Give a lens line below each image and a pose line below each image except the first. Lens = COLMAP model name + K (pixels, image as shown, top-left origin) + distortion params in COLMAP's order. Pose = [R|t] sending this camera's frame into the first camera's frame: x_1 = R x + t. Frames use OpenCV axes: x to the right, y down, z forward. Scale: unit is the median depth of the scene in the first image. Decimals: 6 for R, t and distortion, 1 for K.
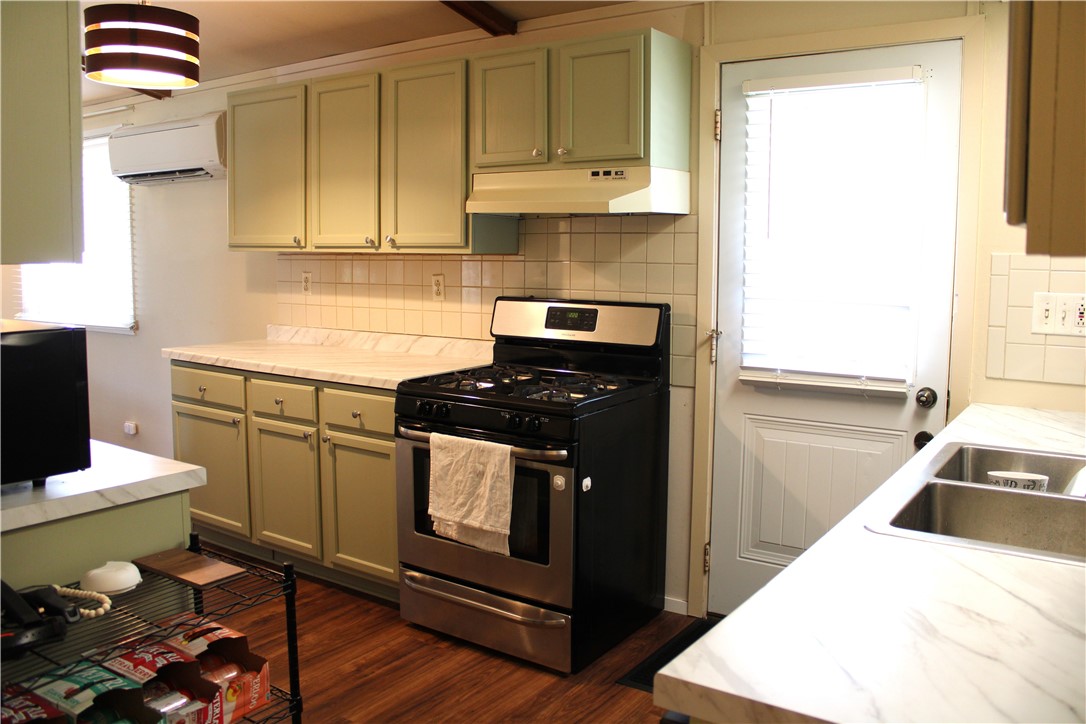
lens RADIAL K [[899.3, 0, 551.7], [0, 899.3, 354.5], [0, 0, 1]] dist [-0.168280, 0.153427]
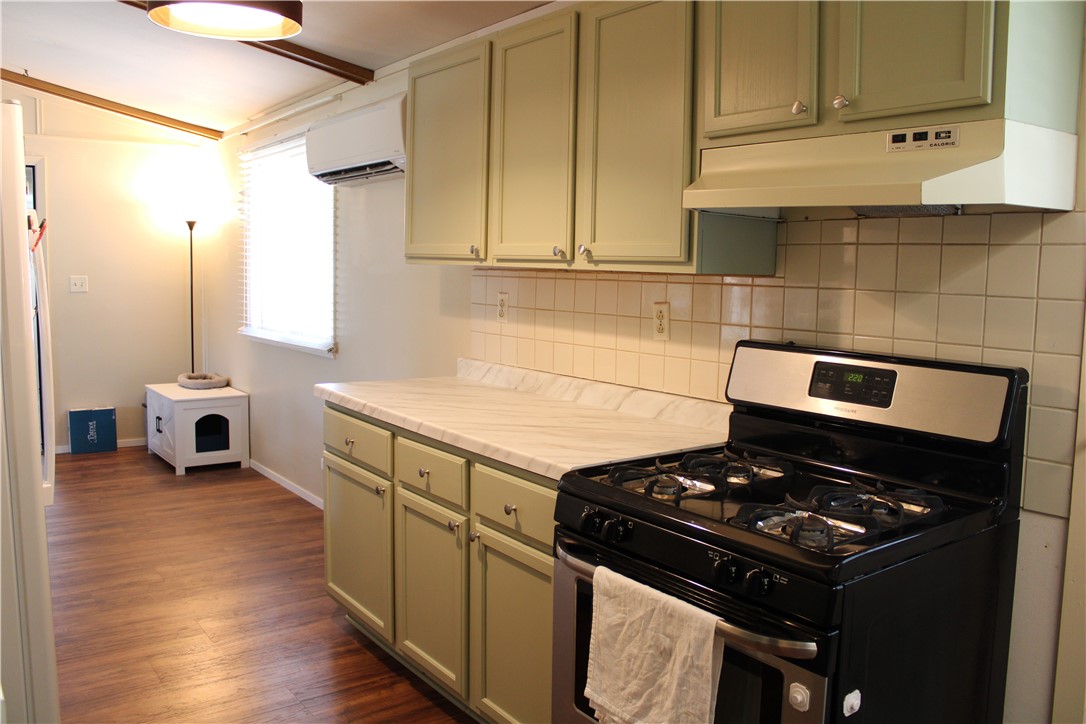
lens RADIAL K [[899.3, 0, 551.7], [0, 899.3, 354.5], [0, 0, 1]] dist [-0.168280, 0.153427]
pose [[0.943716, 0.043067, -0.327940, 0.025627], [-0.049462, 0.998713, -0.011180, -0.042653], [0.327037, 0.026771, 0.944632, 0.365346]]
